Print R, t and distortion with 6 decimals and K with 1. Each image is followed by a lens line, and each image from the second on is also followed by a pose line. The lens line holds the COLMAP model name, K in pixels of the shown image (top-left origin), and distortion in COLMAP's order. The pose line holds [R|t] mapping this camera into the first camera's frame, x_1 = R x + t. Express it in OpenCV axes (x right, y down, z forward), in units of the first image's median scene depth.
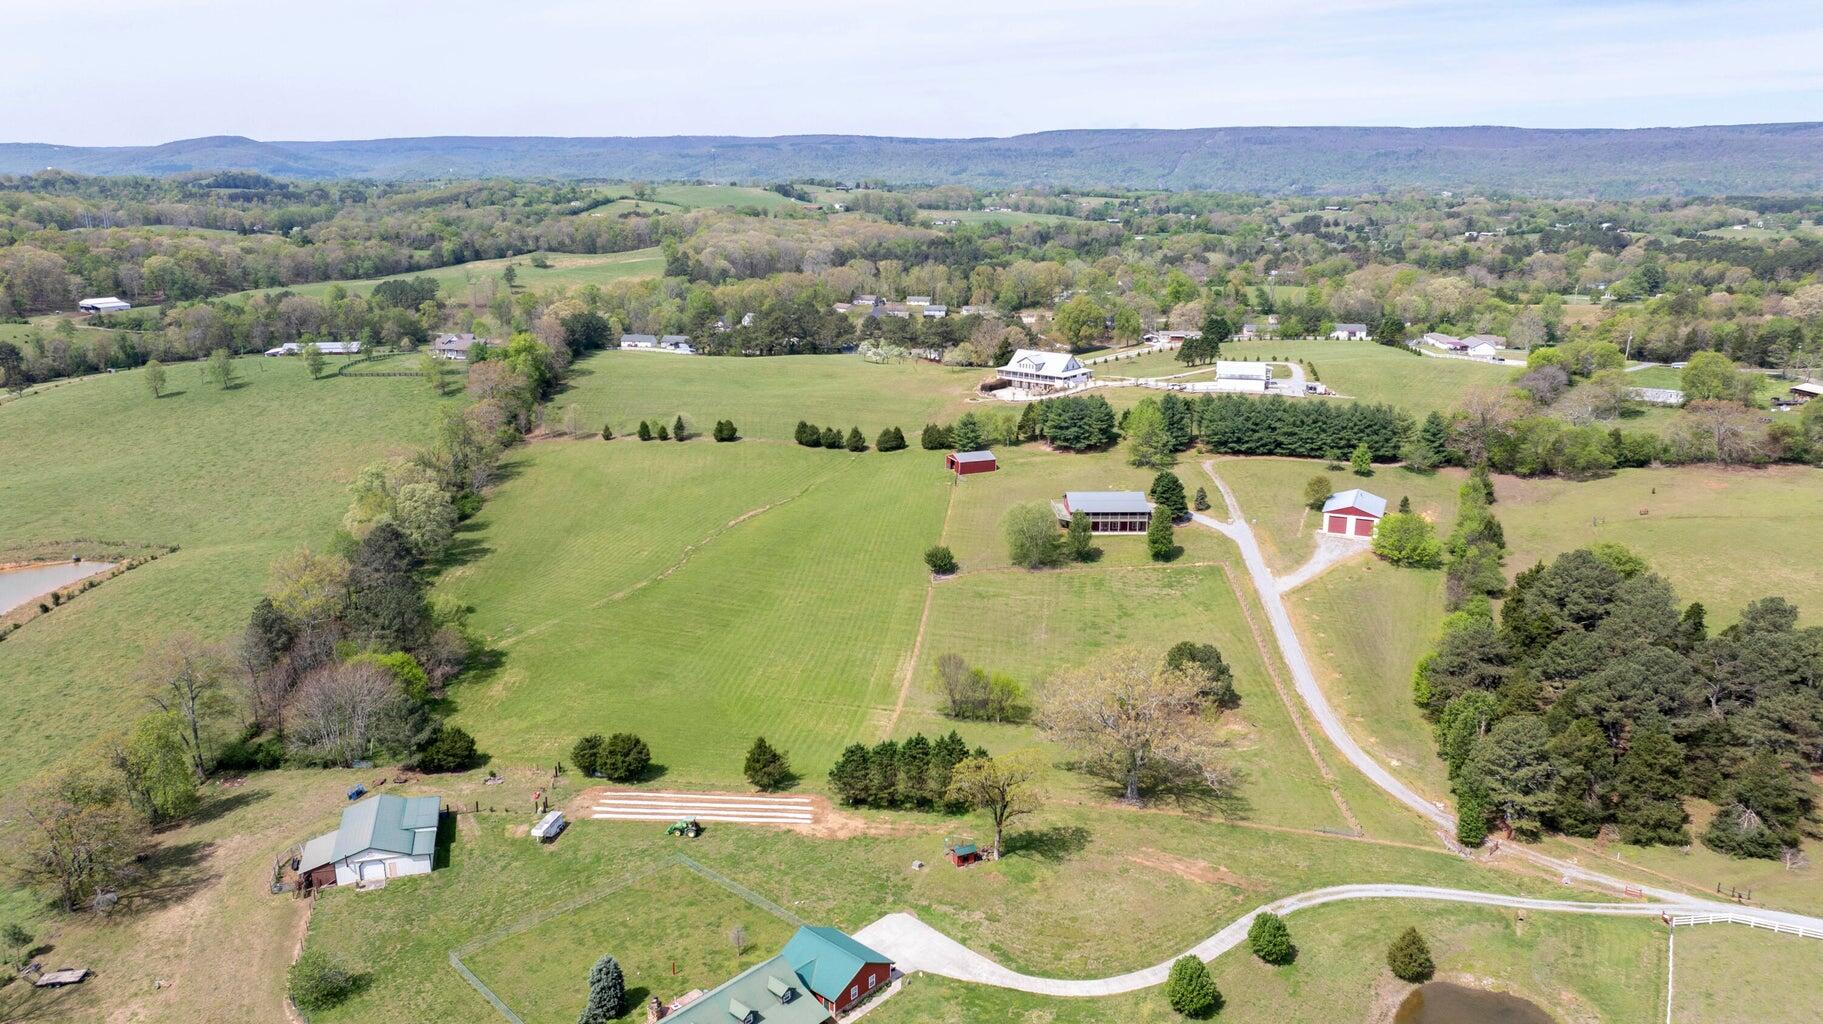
lens RADIAL K [[1300.8, 0, 911.5], [0, 1300.8, 512.0], [0, 0, 1]] dist [-0.018967, -0.002663]
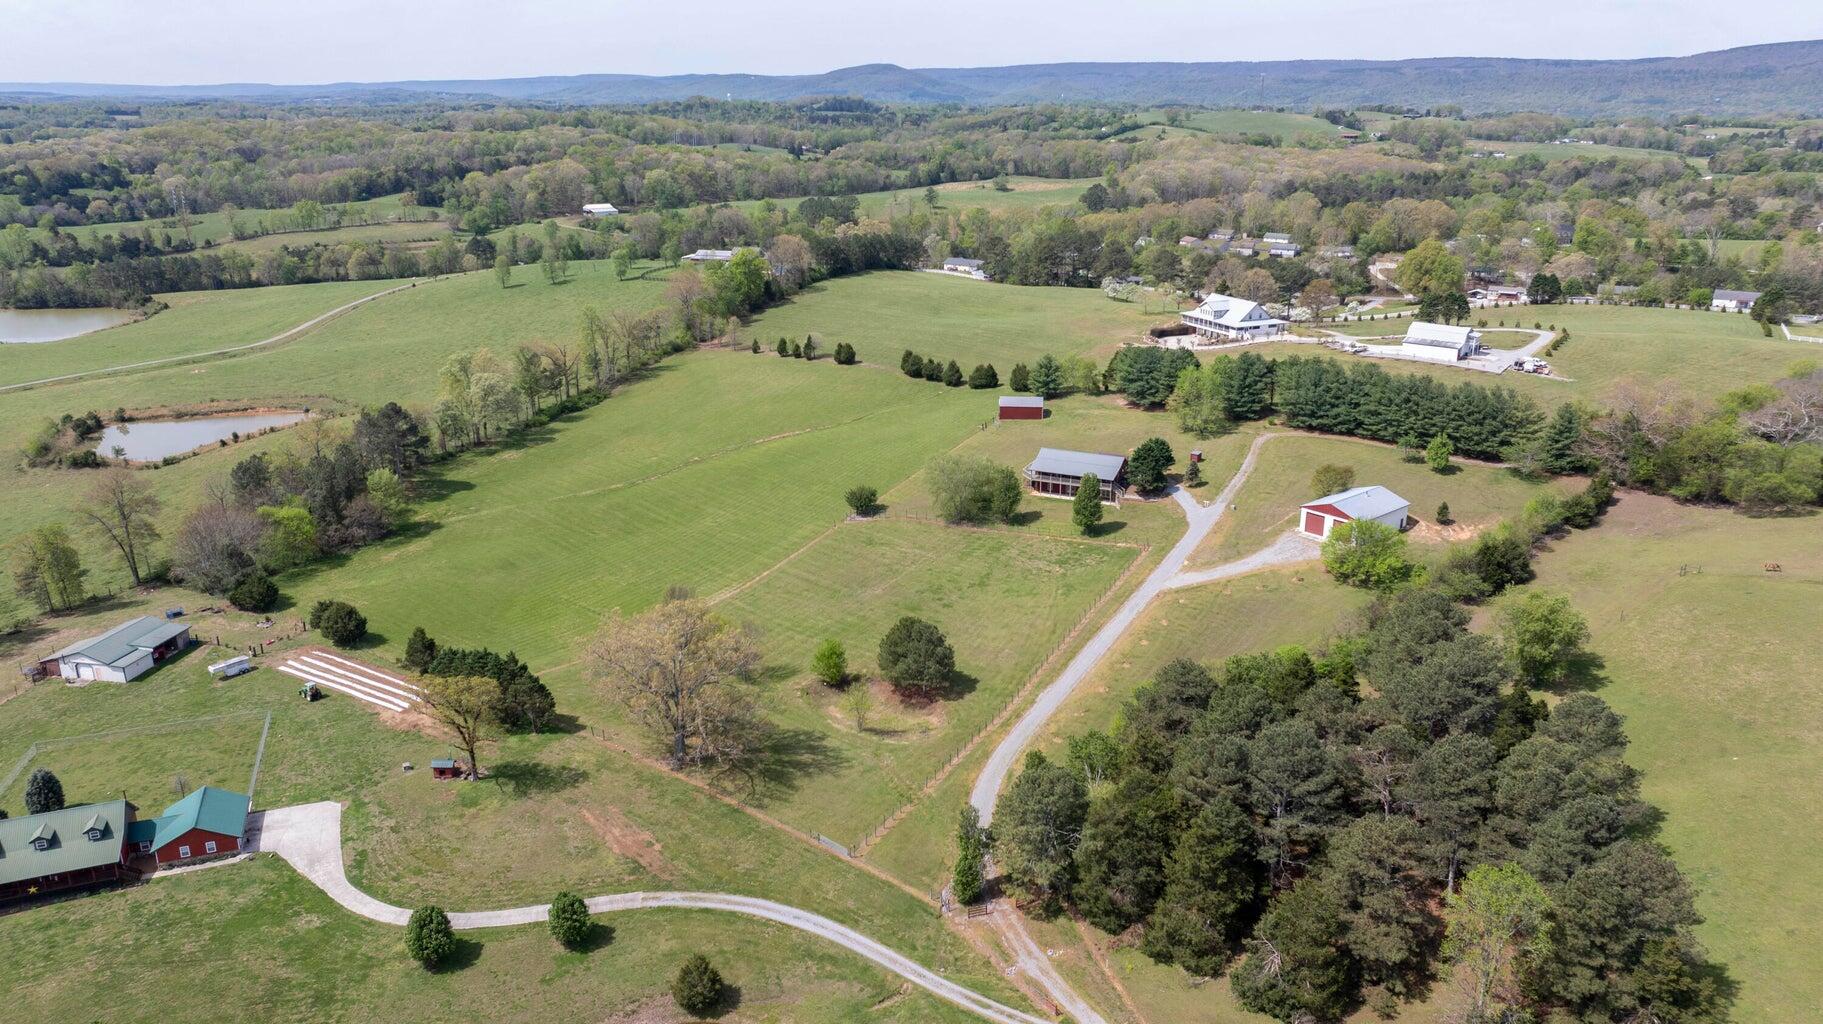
lens RADIAL K [[1300.8, 0, 911.5], [0, 1300.8, 512.0], [0, 0, 1]] dist [-0.018967, -0.002663]
pose [[0.887629, 0.137399, -0.439587, 0.367314], [-0.114137, 0.990314, 0.079066, -0.026729], [0.446192, -0.020009, 0.894713, 0.120206]]
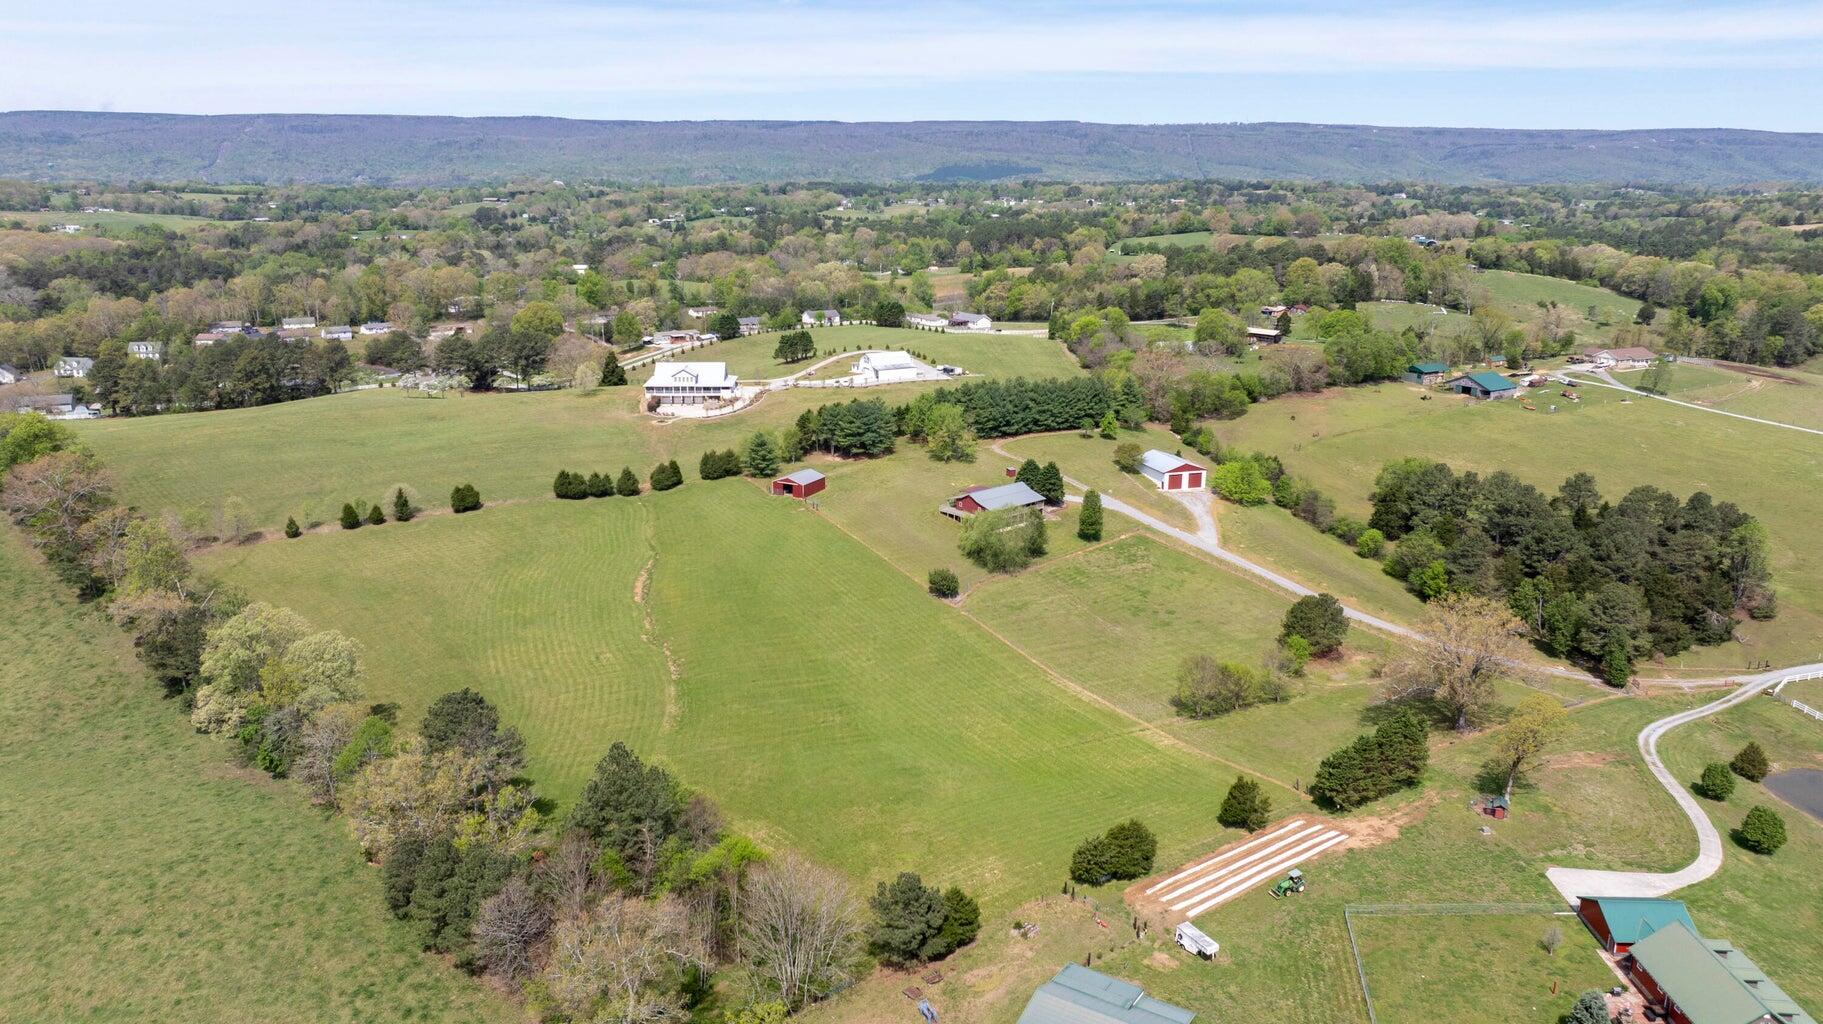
lens RADIAL K [[1316.5, 0, 927.9], [0, 1316.5, 511.4], [0, 0, 1]] dist [-0.005975, 0.003952]
pose [[0.743849, -0.170128, 0.646332, -0.457051], [0.167840, 0.983619, 0.065745, -0.060574], [-0.646930, 0.059576, 0.760219, 0.216135]]
